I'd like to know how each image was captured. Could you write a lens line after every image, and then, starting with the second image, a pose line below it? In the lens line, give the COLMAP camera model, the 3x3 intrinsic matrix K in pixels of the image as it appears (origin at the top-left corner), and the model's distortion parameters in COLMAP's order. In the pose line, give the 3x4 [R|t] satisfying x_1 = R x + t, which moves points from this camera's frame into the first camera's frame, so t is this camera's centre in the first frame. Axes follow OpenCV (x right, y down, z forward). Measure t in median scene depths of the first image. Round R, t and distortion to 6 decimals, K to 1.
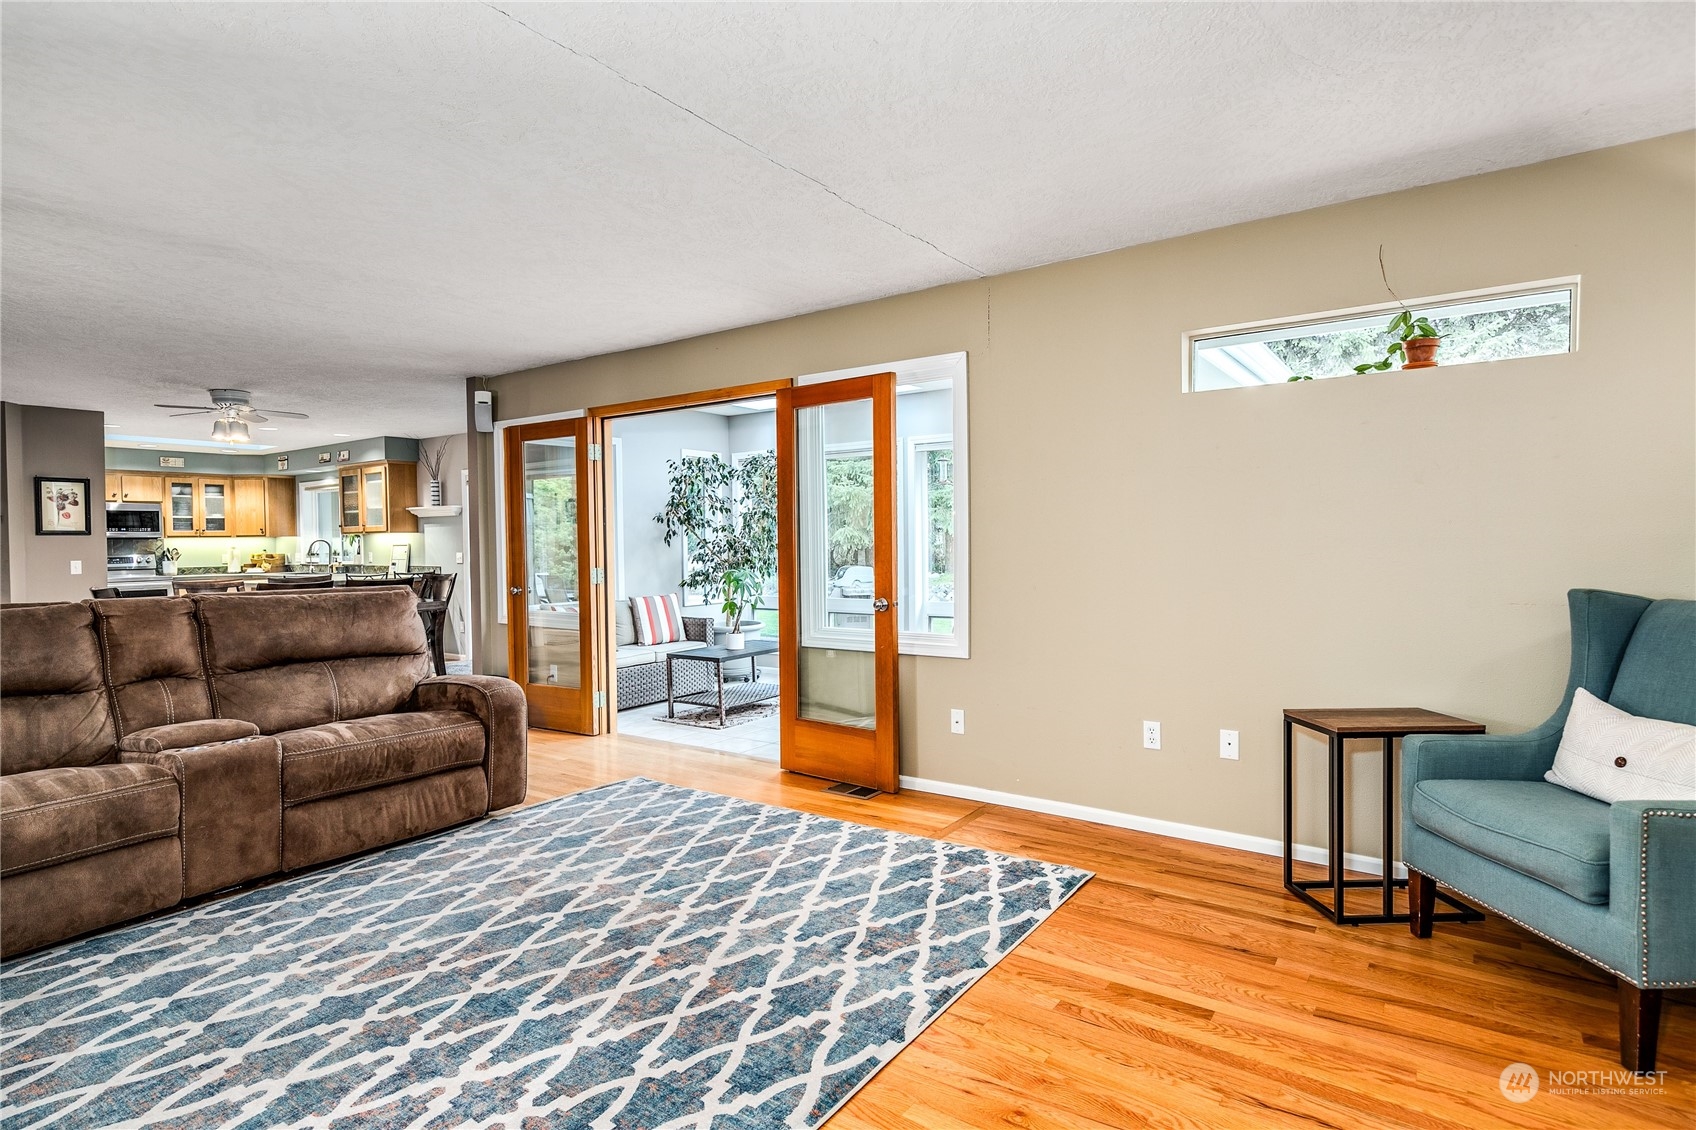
lens RADIAL K [[866.1, 0, 853.0], [0, 866.1, 558.7], [0, 0, 1]] dist [0.013329, -0.000524]
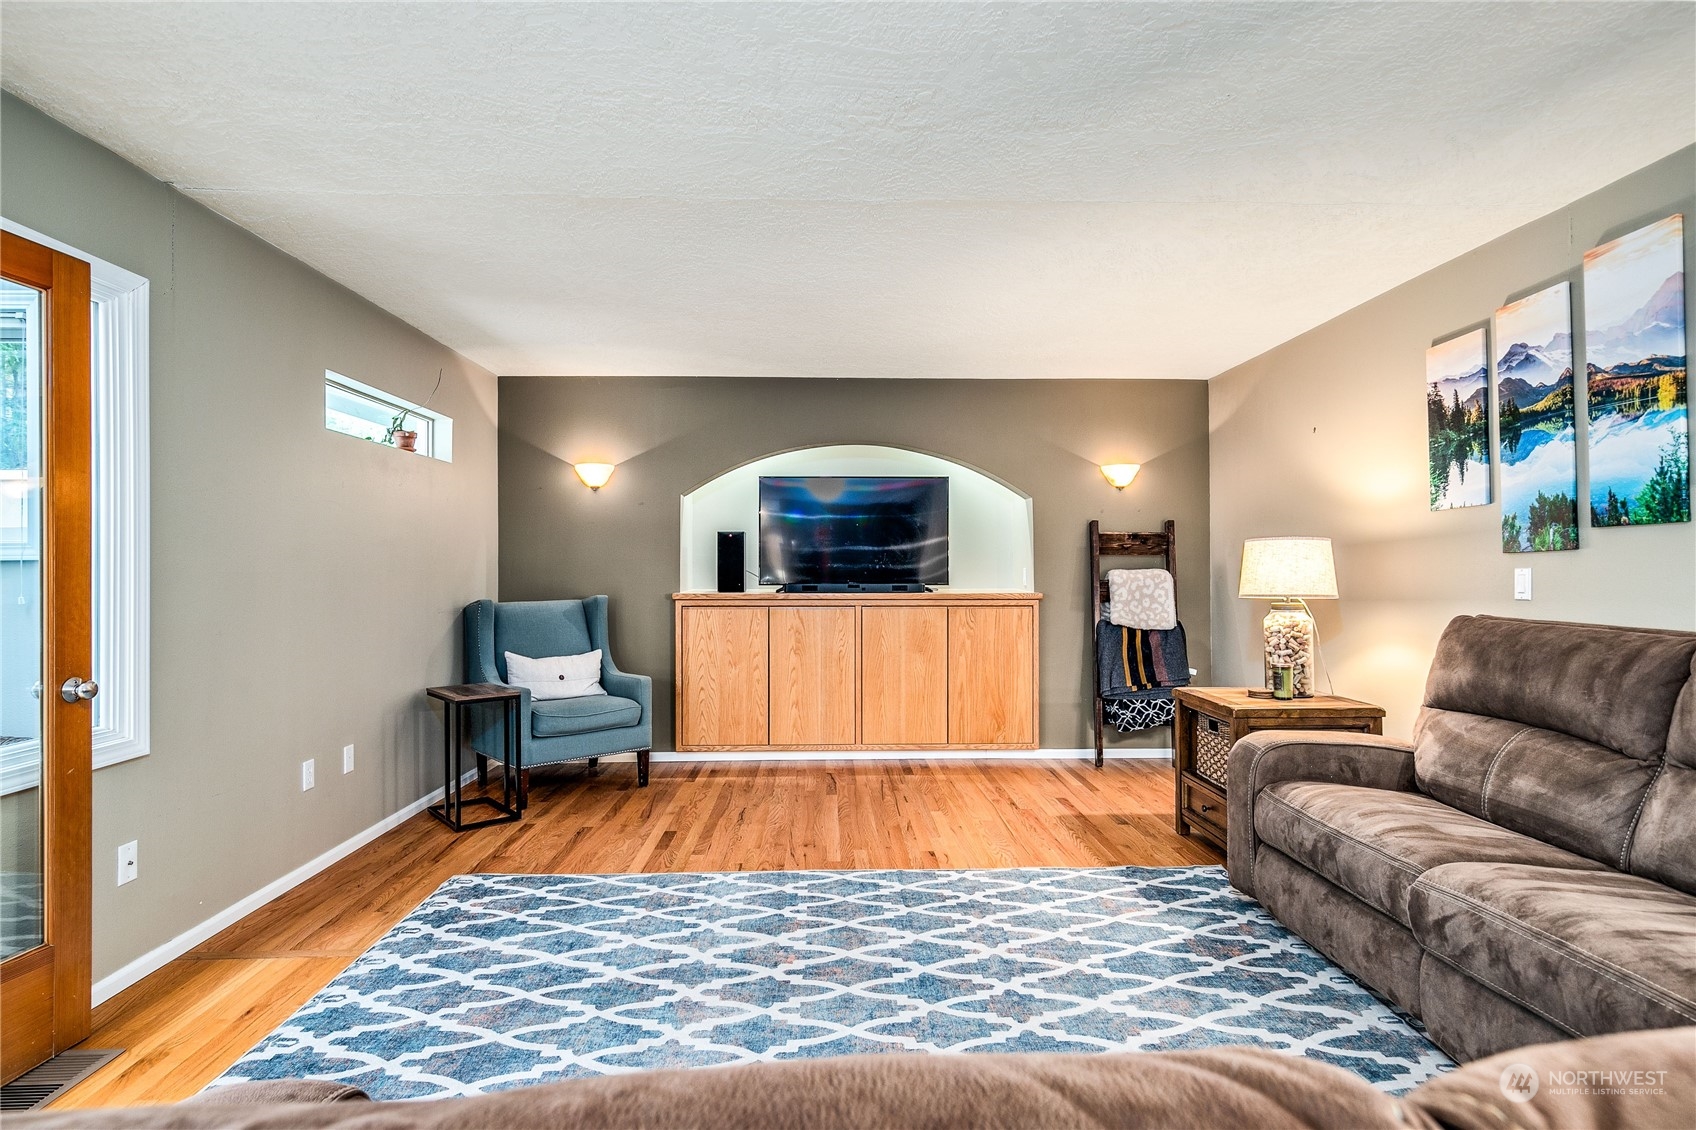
lens RADIAL K [[866.1, 0, 831.6], [0, 866.1, 558.8], [0, 0, 1]] dist [0.013329, -0.000524]
pose [[-0.575403, 0.022083, 0.817572, -1.030556], [0.028204, 0.999577, -0.007150, -0.016415], [-0.817384, 0.018945, -0.575782, 1.422810]]
